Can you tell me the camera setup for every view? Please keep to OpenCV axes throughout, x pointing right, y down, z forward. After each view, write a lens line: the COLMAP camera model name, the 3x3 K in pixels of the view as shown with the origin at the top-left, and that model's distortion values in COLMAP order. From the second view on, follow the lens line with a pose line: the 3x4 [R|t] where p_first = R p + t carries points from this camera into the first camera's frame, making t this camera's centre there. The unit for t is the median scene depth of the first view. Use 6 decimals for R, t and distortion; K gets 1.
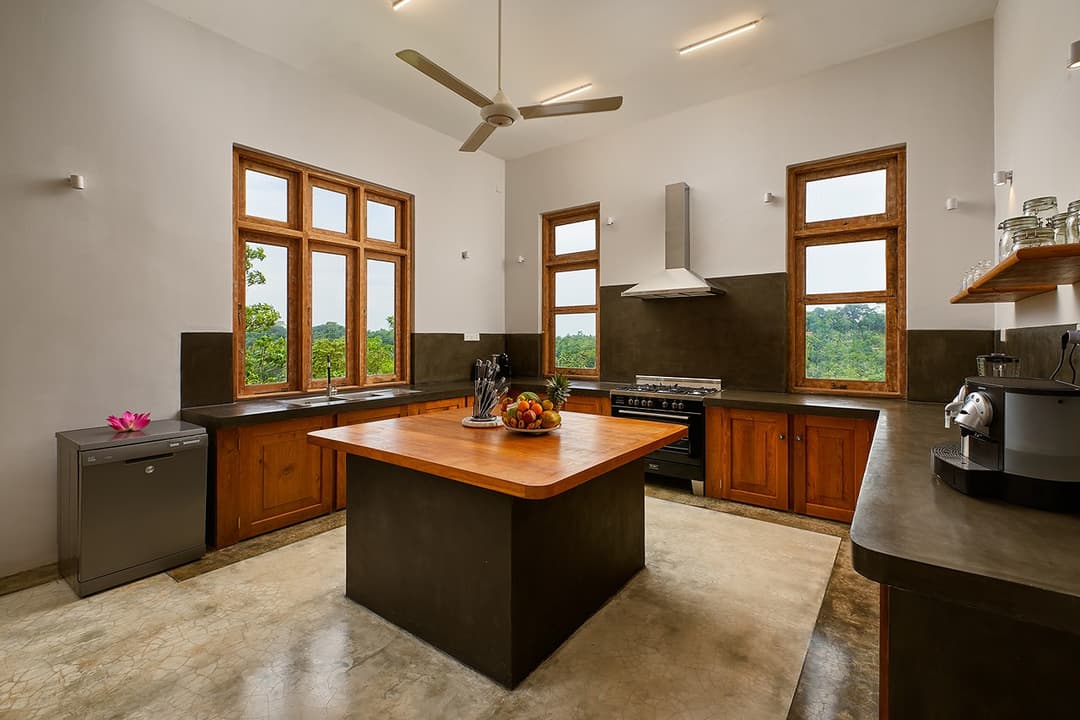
lens RADIAL K [[504.9, 0, 515.1], [0, 504.9, 343.3], [0, 0, 1]] dist [-0.002406, -0.000706]
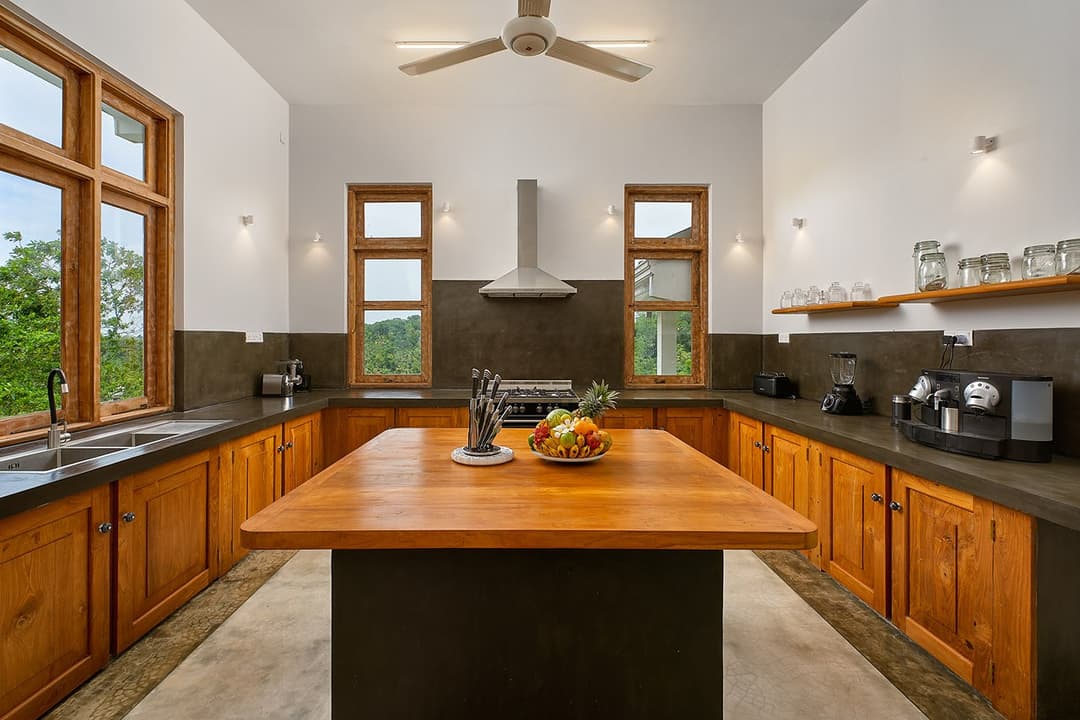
lens RADIAL K [[504.9, 0, 515.1], [0, 504.9, 343.3], [0, 0, 1]] dist [-0.002406, -0.000706]
pose [[0.773554, -0.002069, 0.633727, -0.299741], [0.003224, 0.999995, -0.000671, -0.002434], [-0.633722, 0.002563, 0.773557, 0.256296]]
